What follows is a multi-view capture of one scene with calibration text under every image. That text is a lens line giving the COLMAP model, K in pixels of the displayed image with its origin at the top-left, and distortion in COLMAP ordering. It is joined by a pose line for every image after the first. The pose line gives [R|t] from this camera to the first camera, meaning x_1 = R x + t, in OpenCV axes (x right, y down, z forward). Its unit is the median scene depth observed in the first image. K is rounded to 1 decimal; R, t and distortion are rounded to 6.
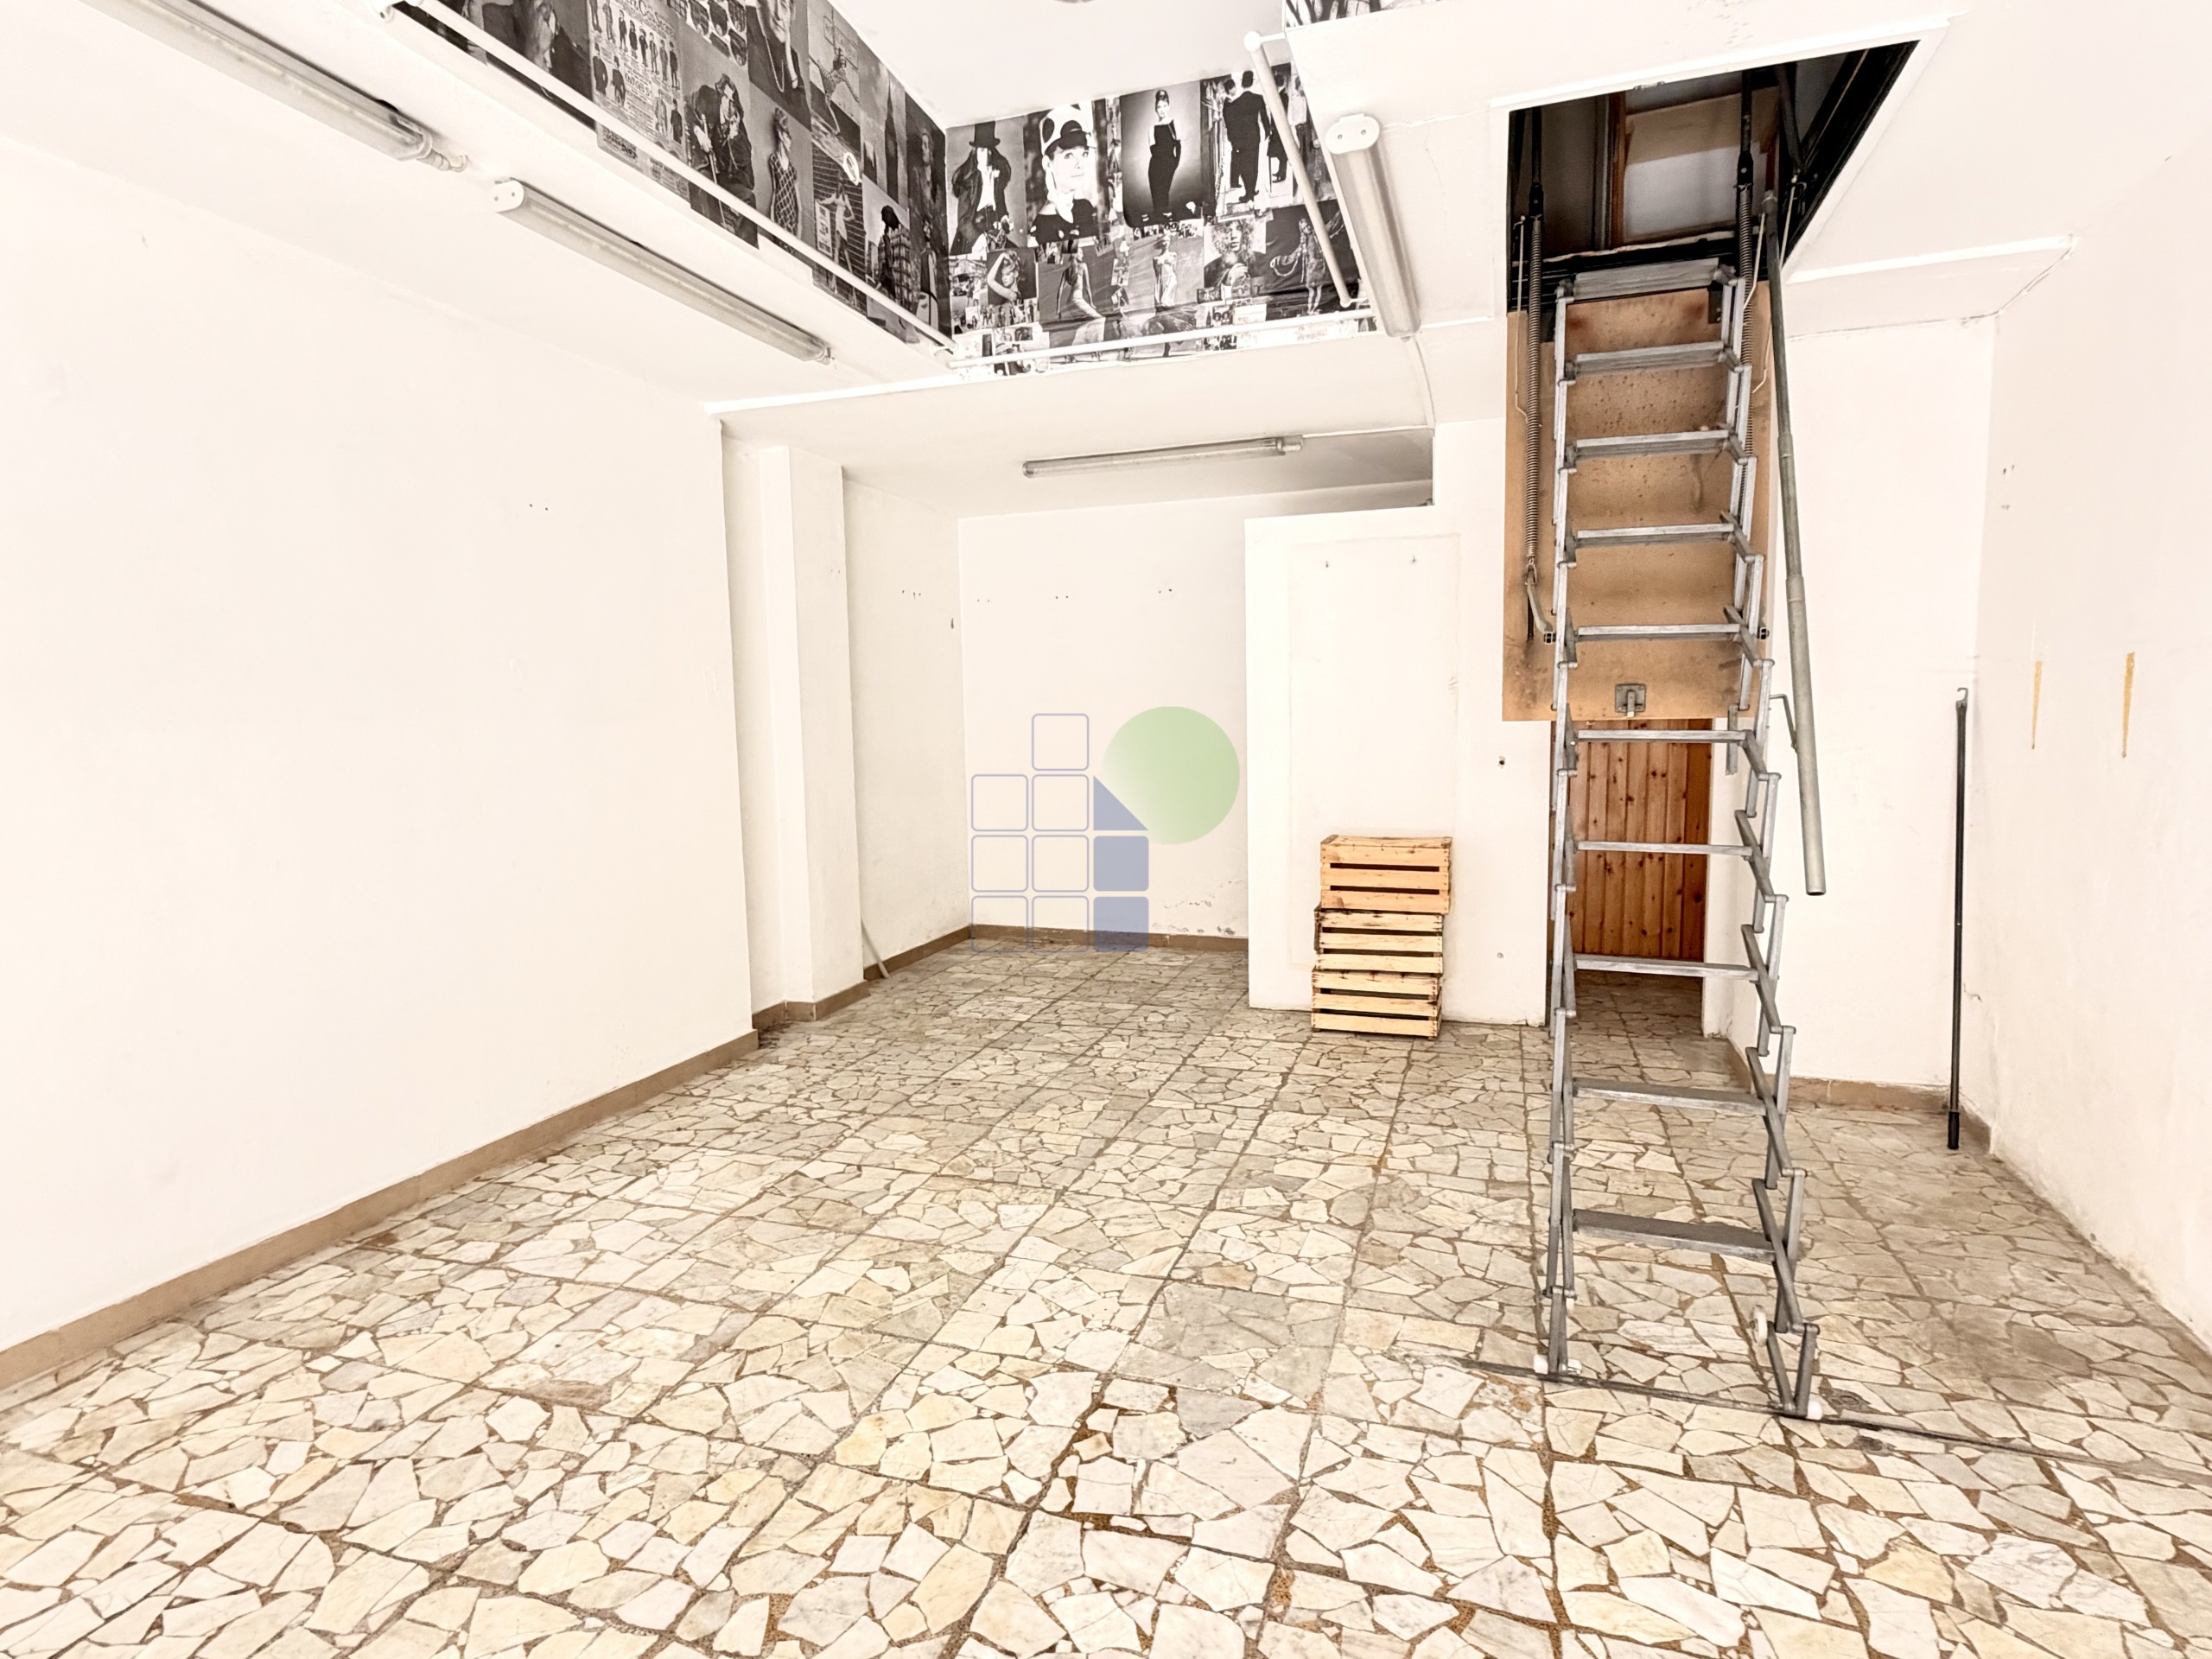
lens RADIAL K [[1151.3, 0, 1112.9], [0, 1151.3, 834.1], [0, 0, 1]] dist [0.001060, -0.000005]
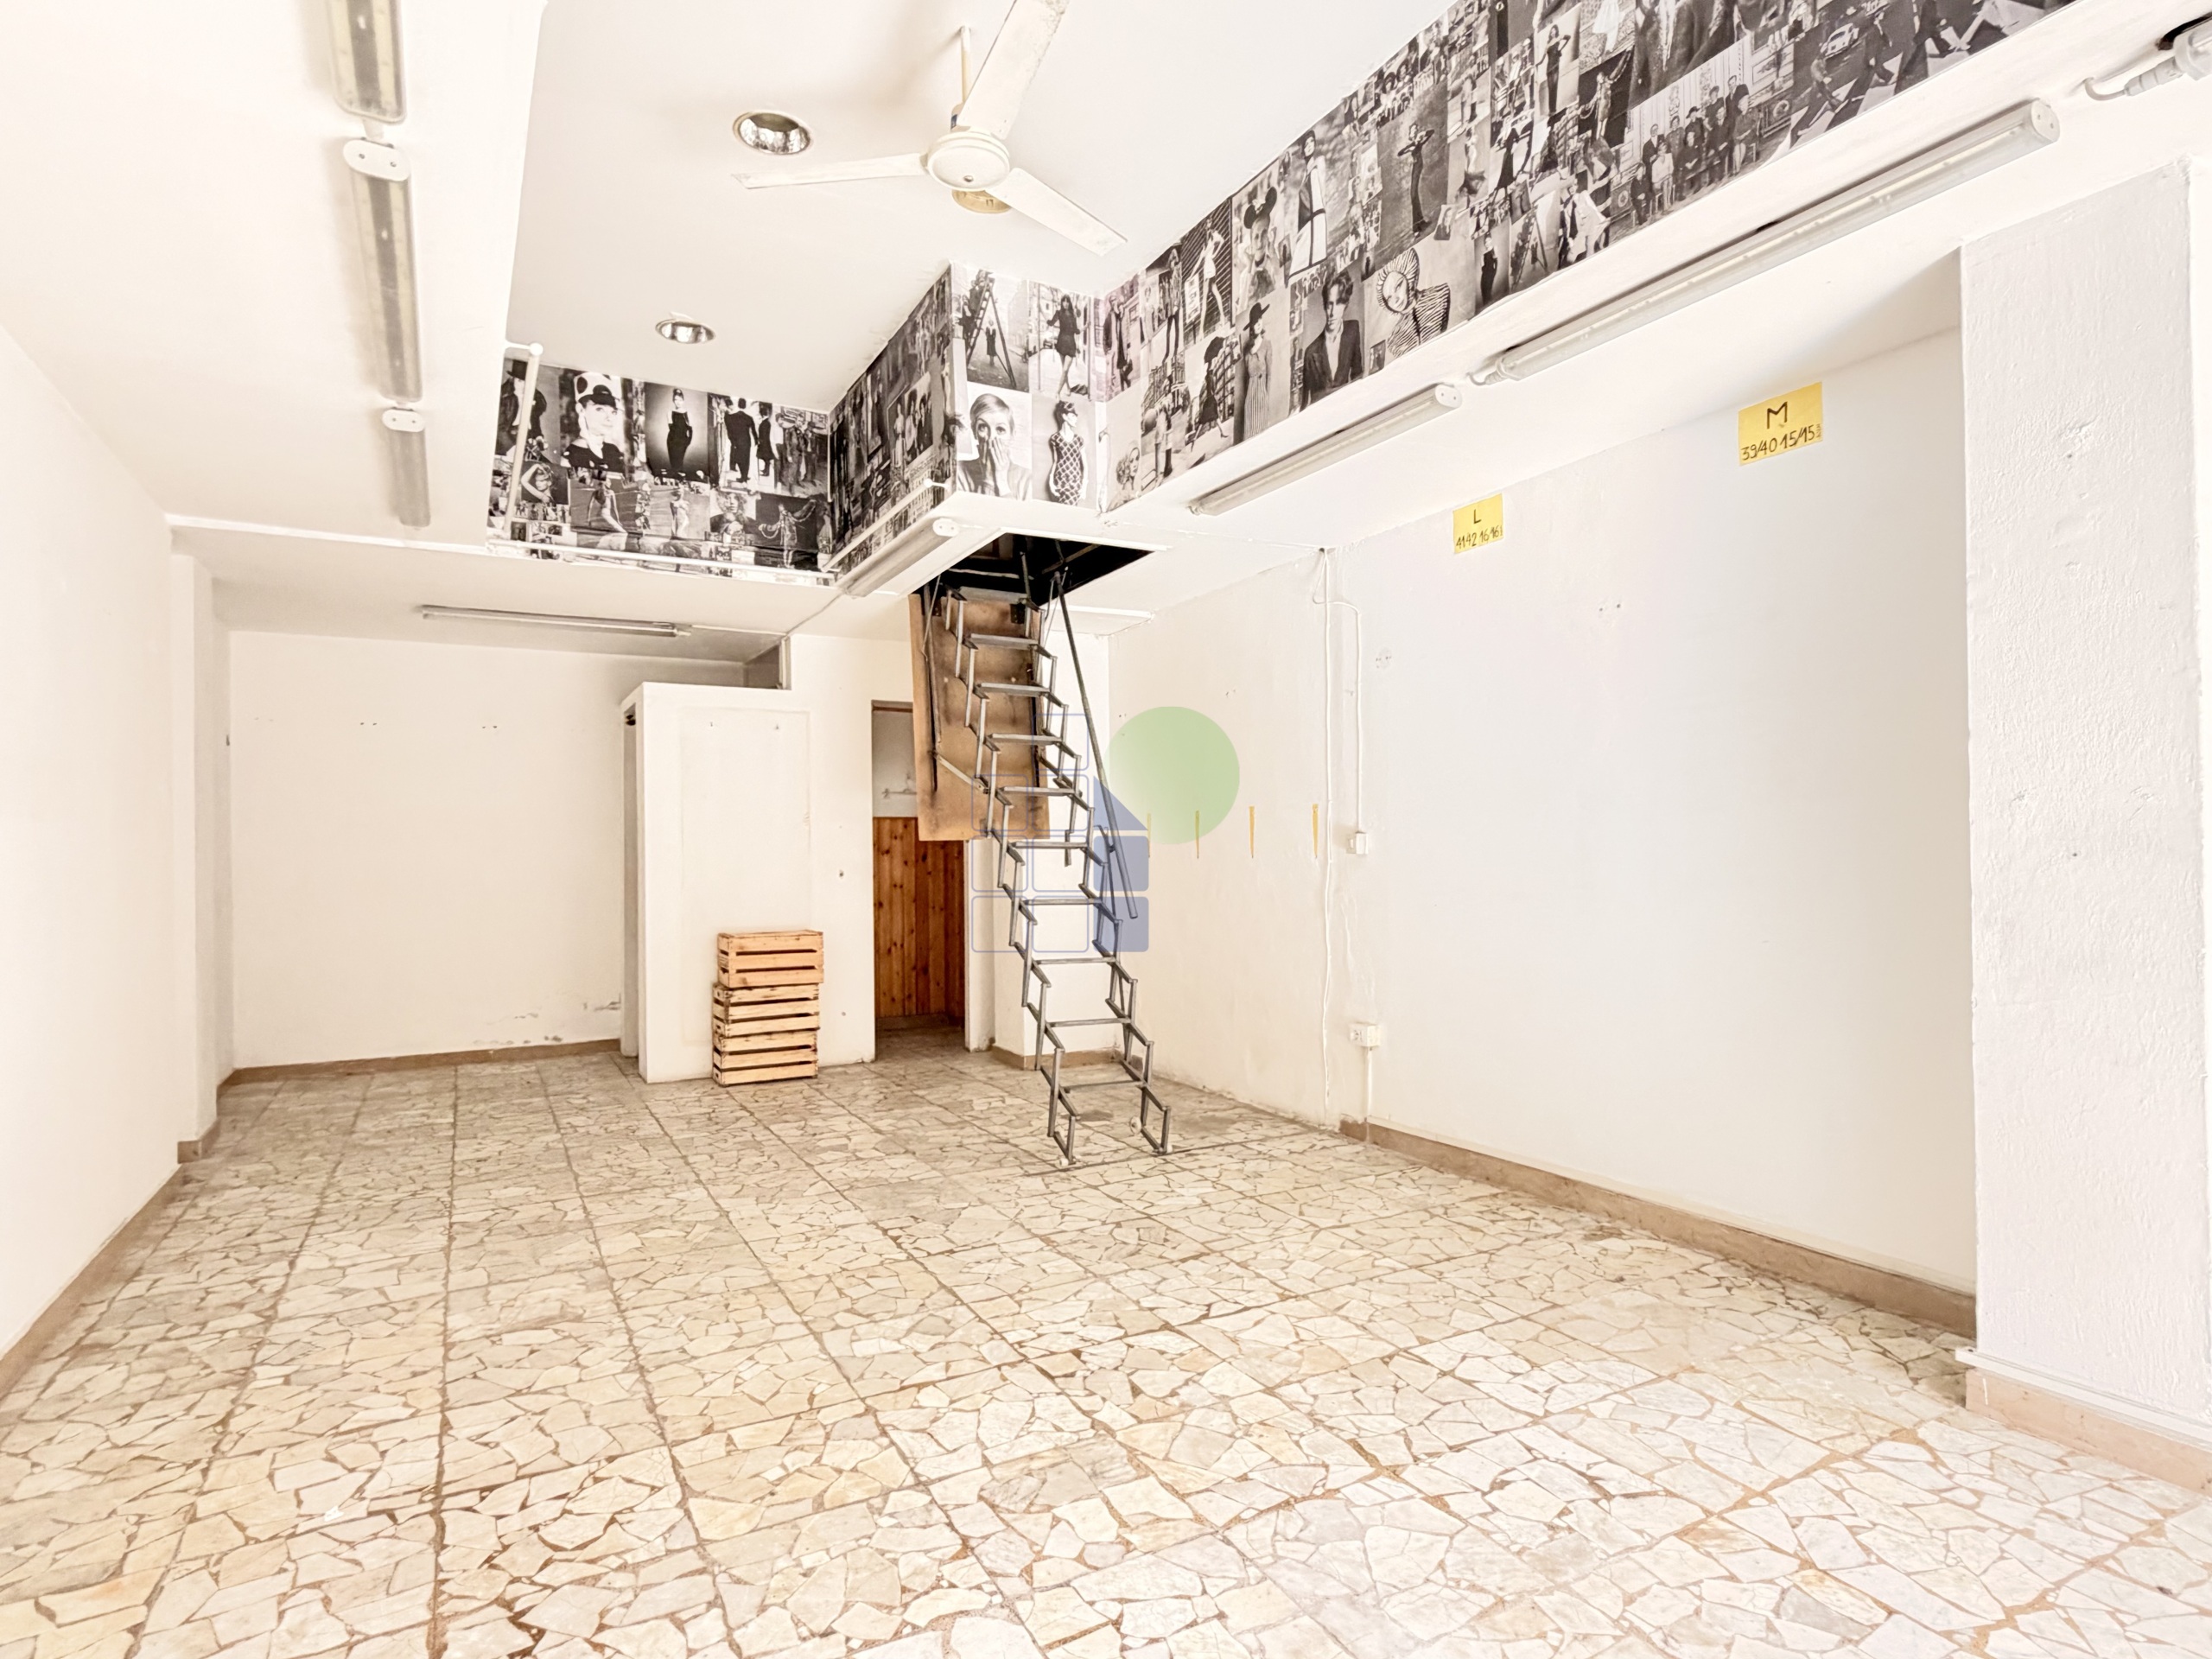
lens RADIAL K [[1184.7, 0, 1113.5], [0, 1184.7, 839.2], [0, 0, 1]] dist [-0.000007, -0.000185]
pose [[0.680225, 0.015833, 0.732833, -0.714633], [0.074217, 0.993141, -0.090347, 0.072498], [-0.729237, 0.115845, 0.674384, -0.323091]]
